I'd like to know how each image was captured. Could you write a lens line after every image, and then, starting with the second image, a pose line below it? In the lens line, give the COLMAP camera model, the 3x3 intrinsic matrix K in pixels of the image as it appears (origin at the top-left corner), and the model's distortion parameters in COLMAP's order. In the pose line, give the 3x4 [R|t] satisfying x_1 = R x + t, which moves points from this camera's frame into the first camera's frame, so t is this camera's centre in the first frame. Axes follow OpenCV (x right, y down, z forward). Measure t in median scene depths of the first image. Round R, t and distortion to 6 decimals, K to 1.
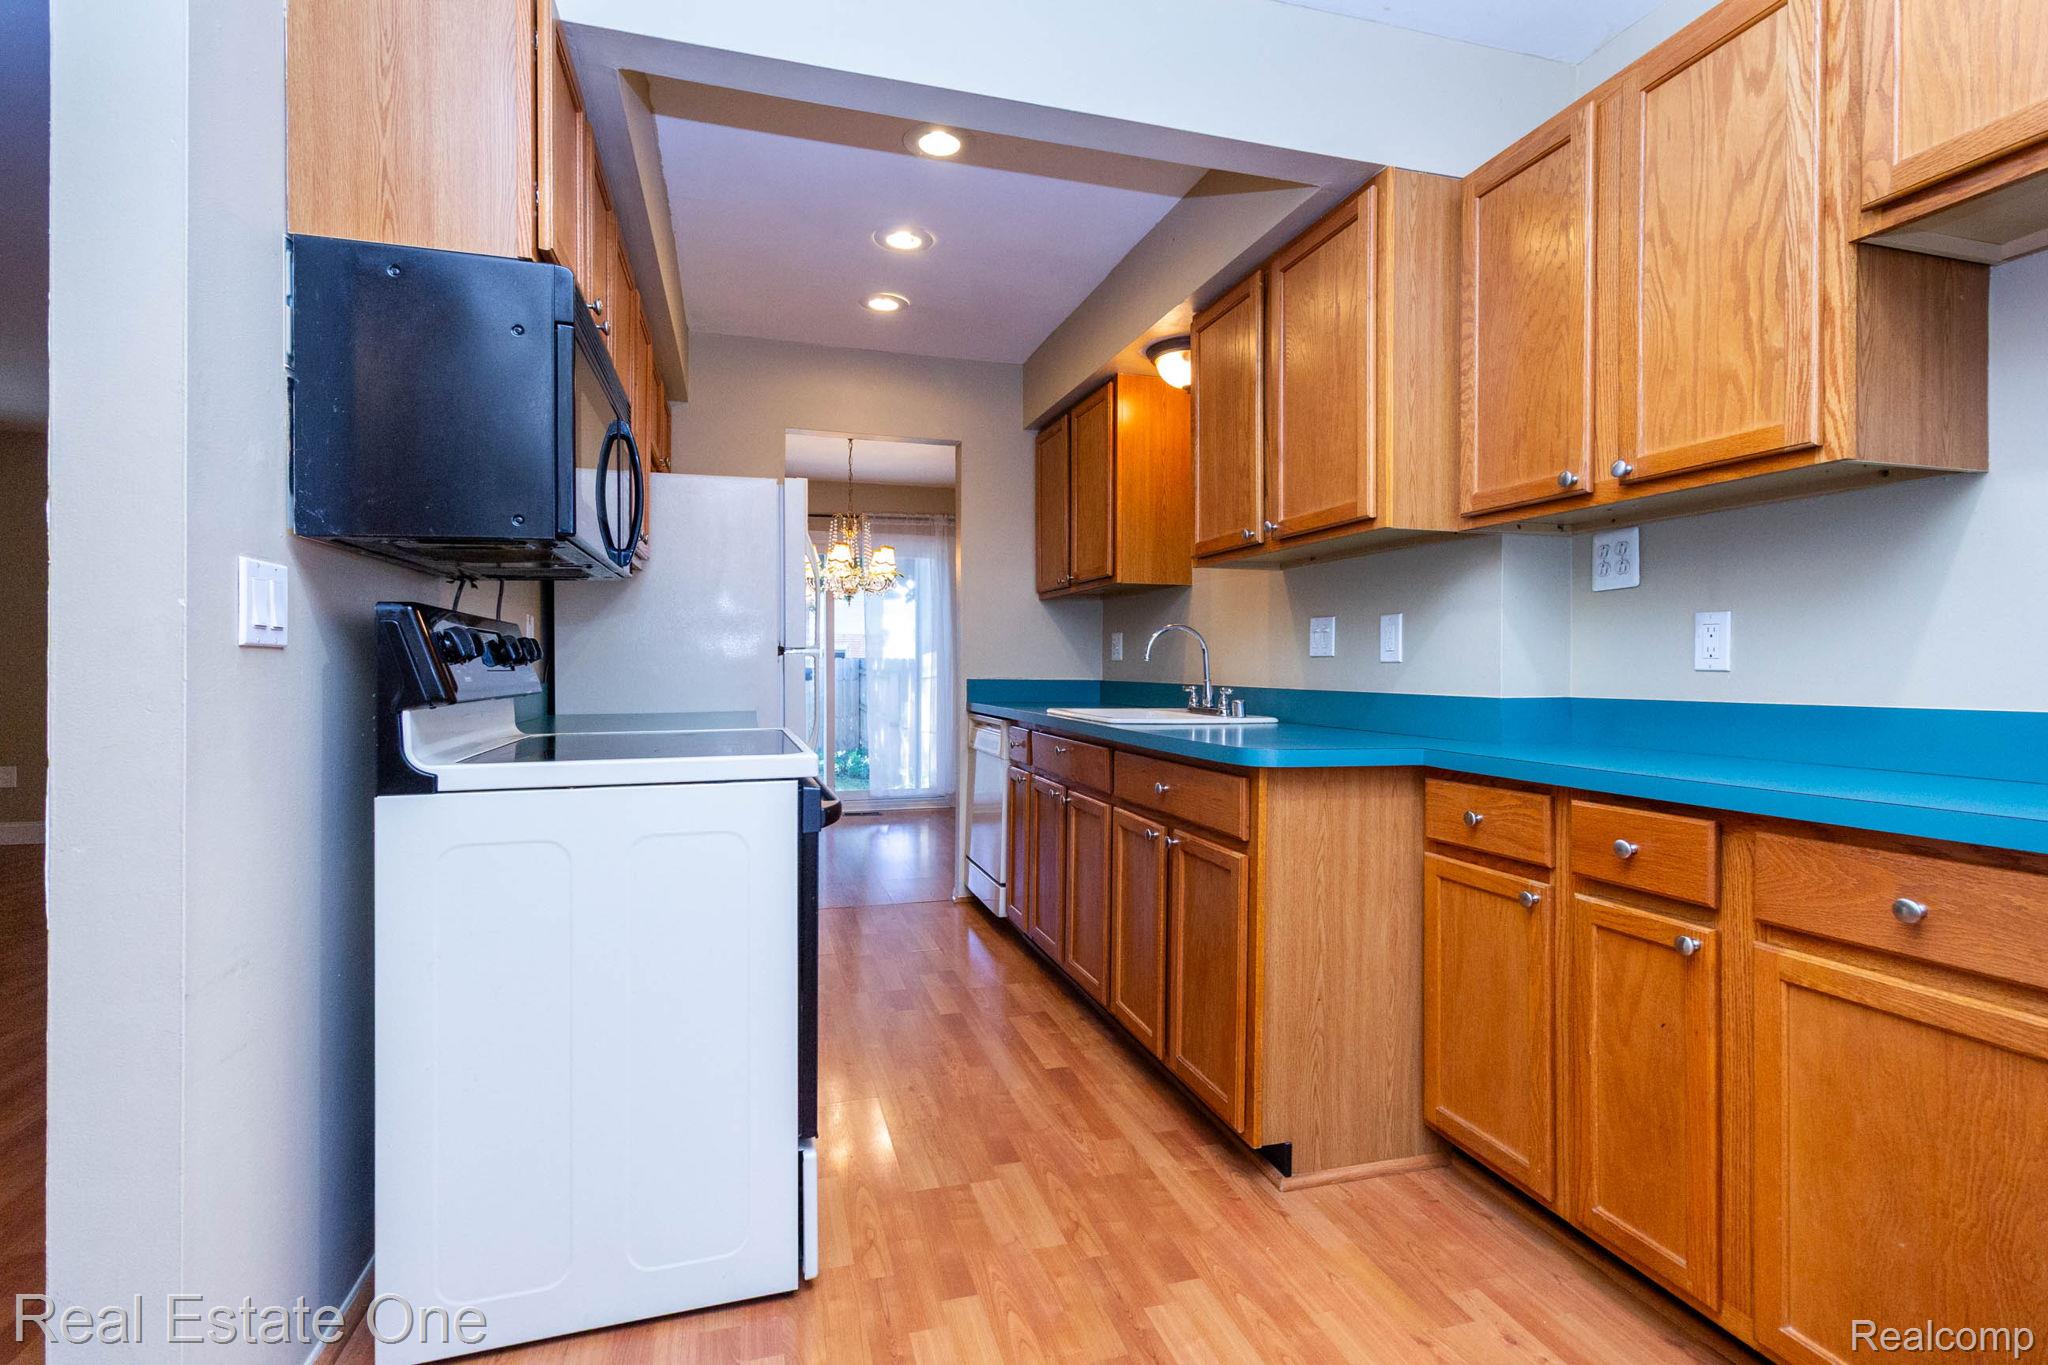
lens RADIAL K [[942.7, 0, 1026.7], [0, 942.7, 672.9], [0, 0, 1]] dist [-0.001024, 0.001233]
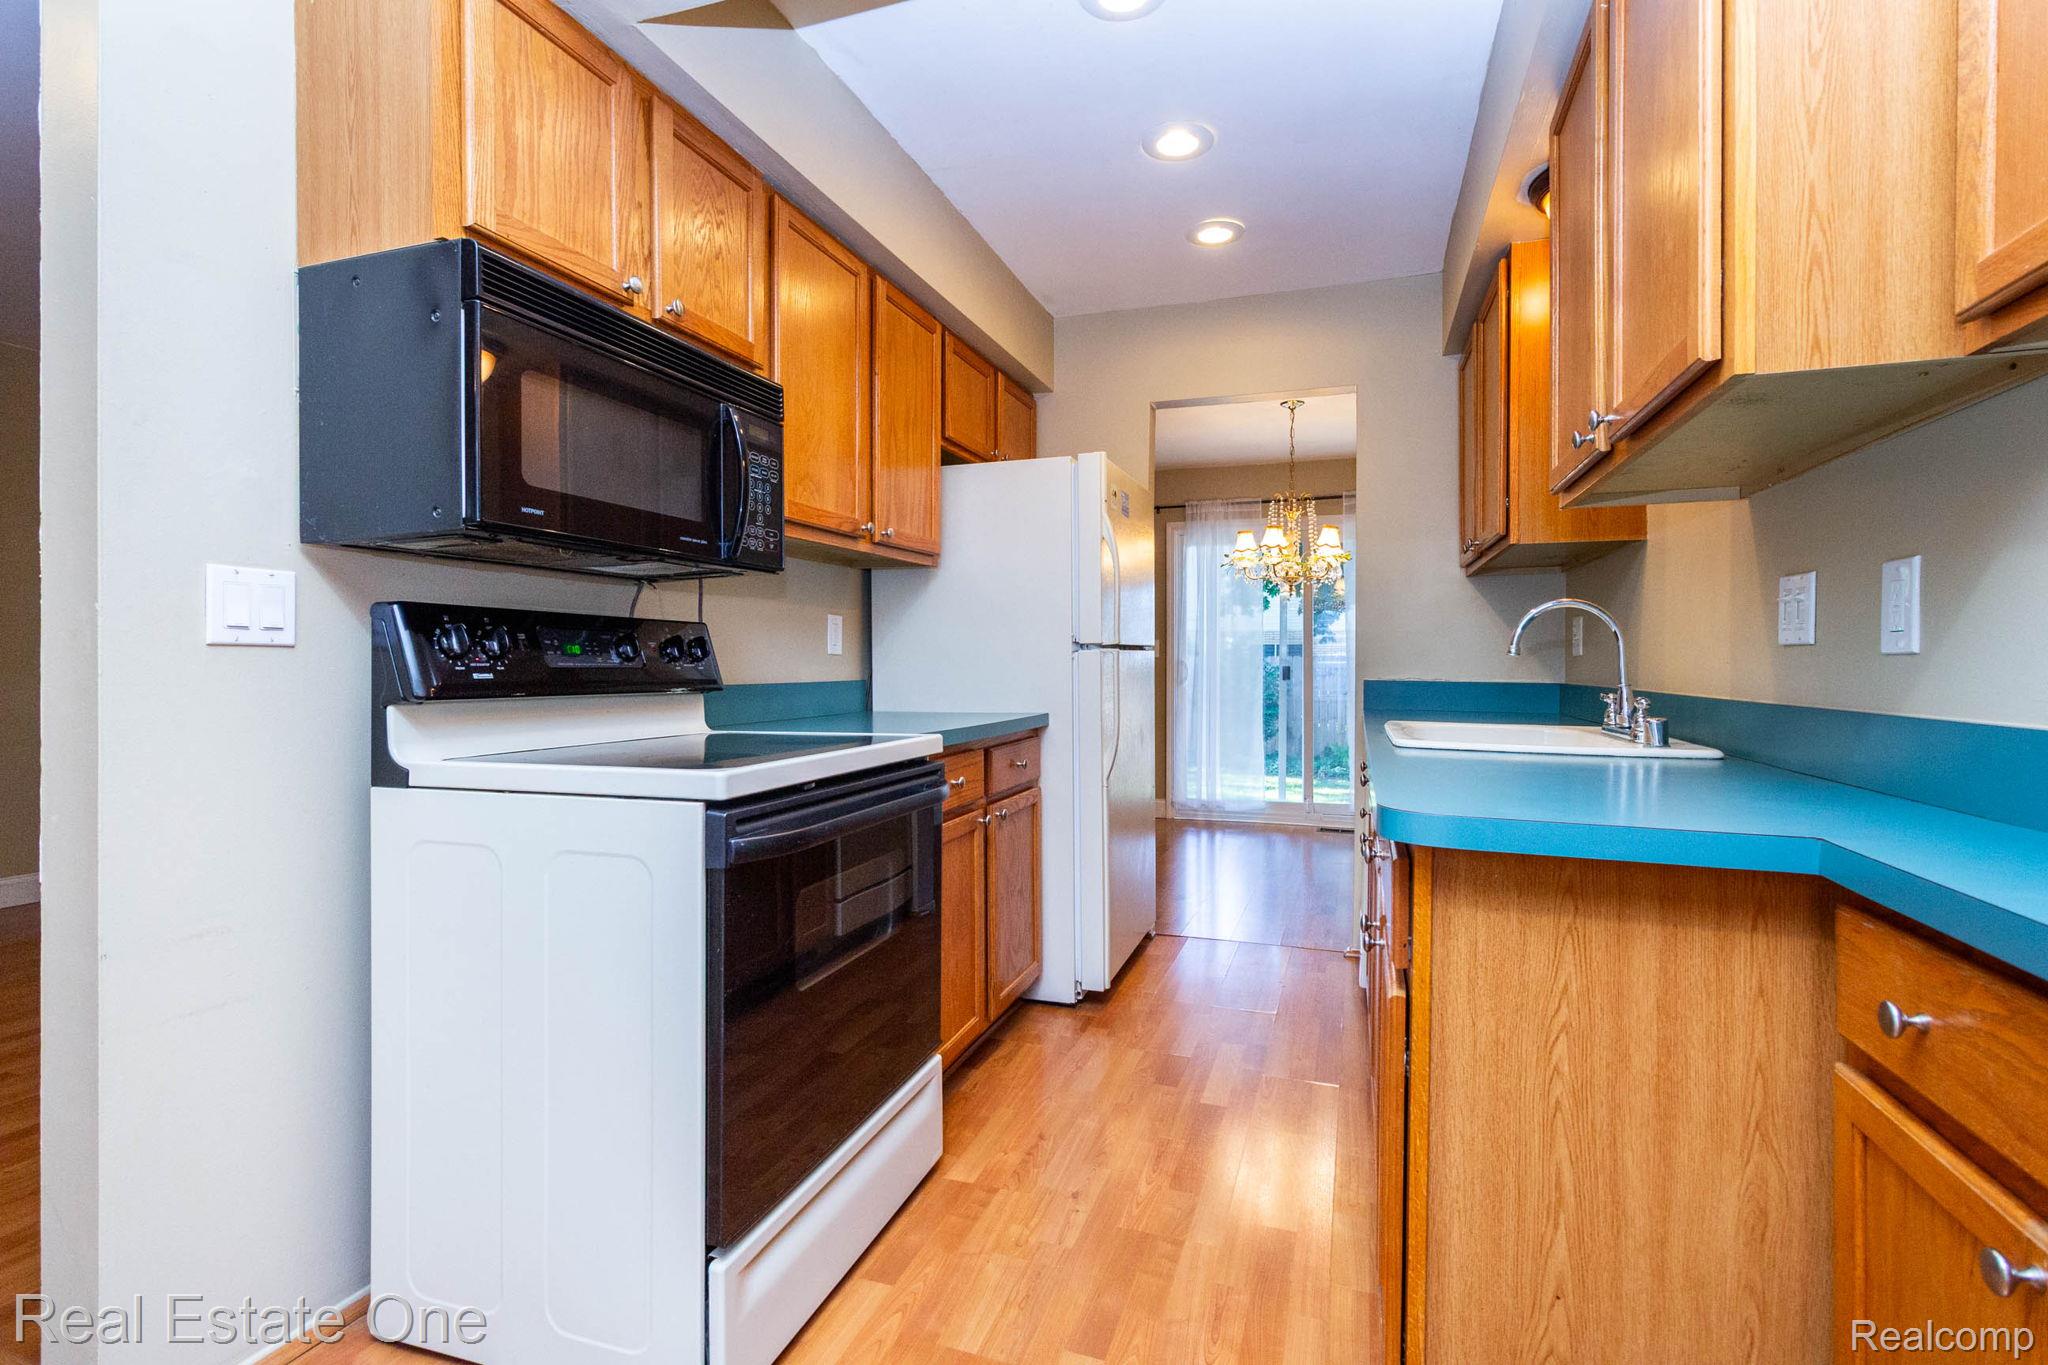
lens RADIAL K [[942.7, 0, 1028.5], [0, 942.7, 672.6], [0, 0, 1]] dist [-0.001024, 0.001233]
pose [[0.818281, 0.003962, -0.574805, 0.359029], [-0.003623, 0.999992, 0.001736, -0.000506], [0.574807, 0.000662, 0.818289, 0.390344]]
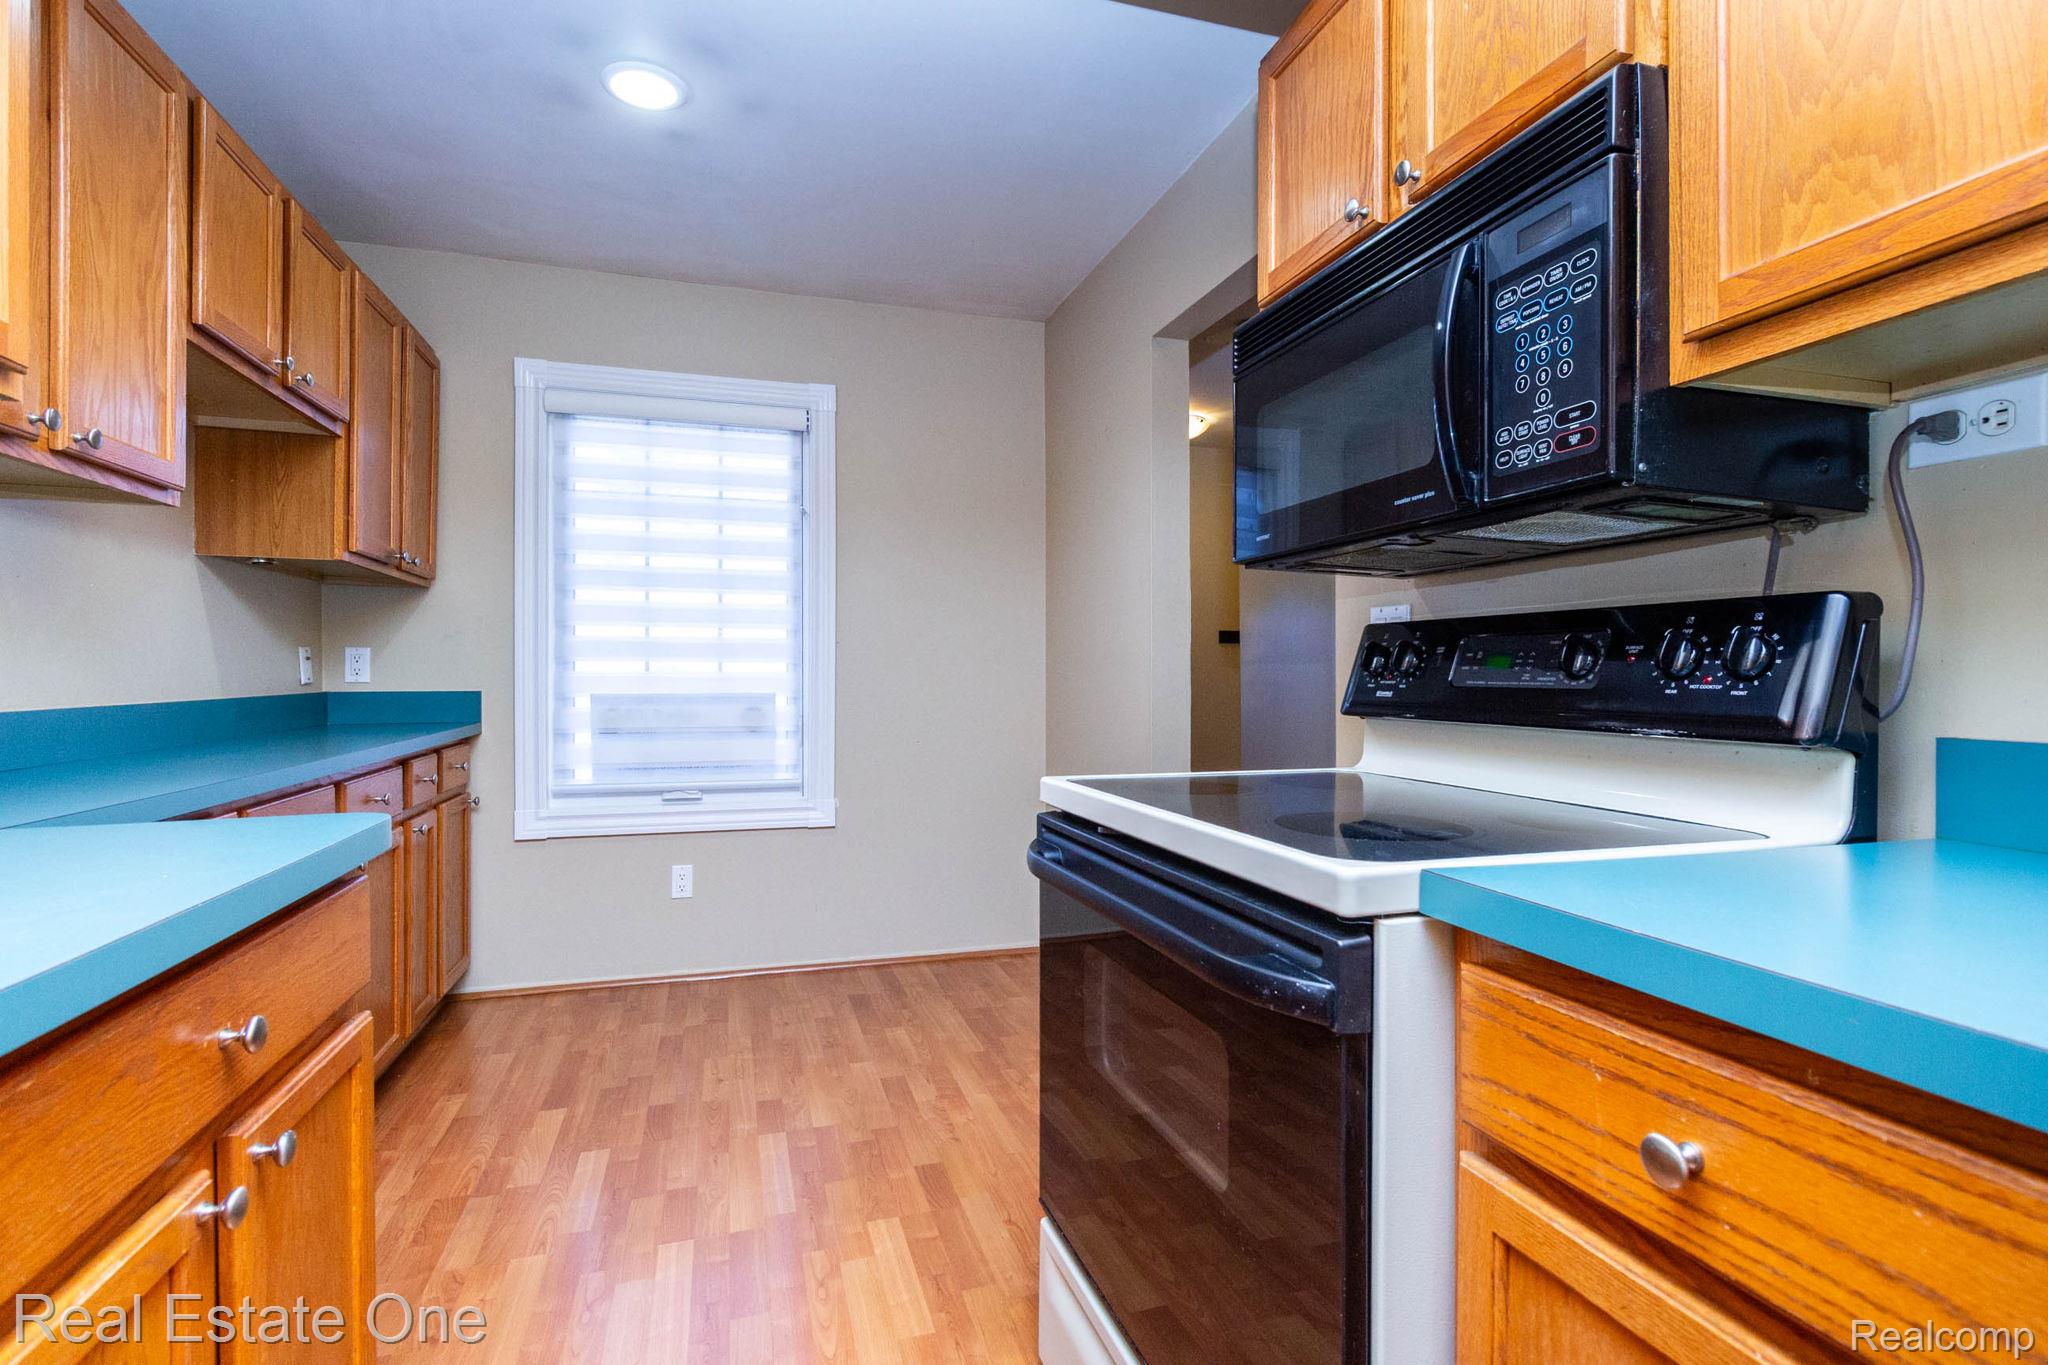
lens RADIAL K [[942.7, 0, 1020.4], [0, 942.7, 675.5], [0, 0, 1]] dist [-0.001024, 0.001233]
pose [[-0.999702, 0.001523, -0.024359, -0.174147], [0.001370, 0.999979, 0.006288, -0.015713], [0.024368, 0.006253, -0.999684, 1.589432]]
